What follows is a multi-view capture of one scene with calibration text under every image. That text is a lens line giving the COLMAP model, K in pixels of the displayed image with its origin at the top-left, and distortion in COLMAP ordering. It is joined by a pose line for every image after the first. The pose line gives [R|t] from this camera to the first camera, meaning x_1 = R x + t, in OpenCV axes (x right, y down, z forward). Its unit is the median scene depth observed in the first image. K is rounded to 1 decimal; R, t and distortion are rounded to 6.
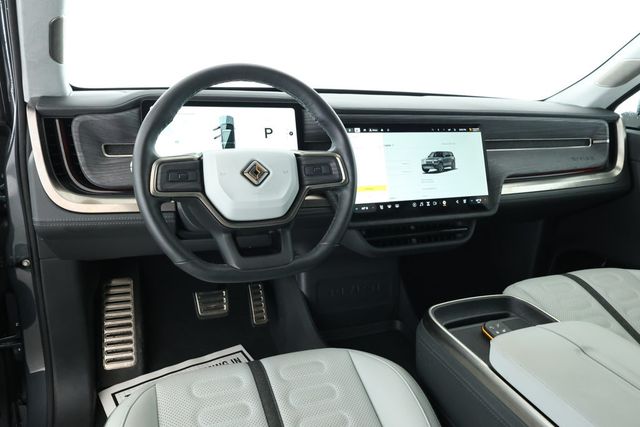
lens RADIAL K [[506.1, 0, 320.0], [0, 506.1, 213.5], [0, 0, 1]] dist [0.005951, 0.002850]
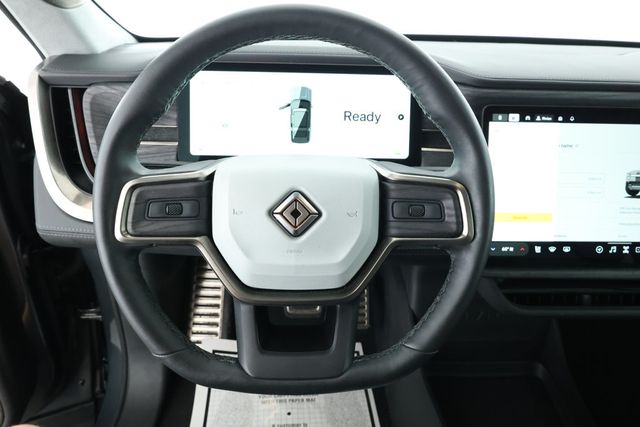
lens RADIAL K [[443.6, 0, 320.0], [0, 443.6, 213.5], [0, 0, 1]] dist [-0.004590, -0.001150]
pose [[0.939240, 0.130940, -0.317304, 0.042296], [-0.077457, 0.981390, 0.175708, -0.136722], [0.334407, -0.140455, 0.931904, 0.455609]]
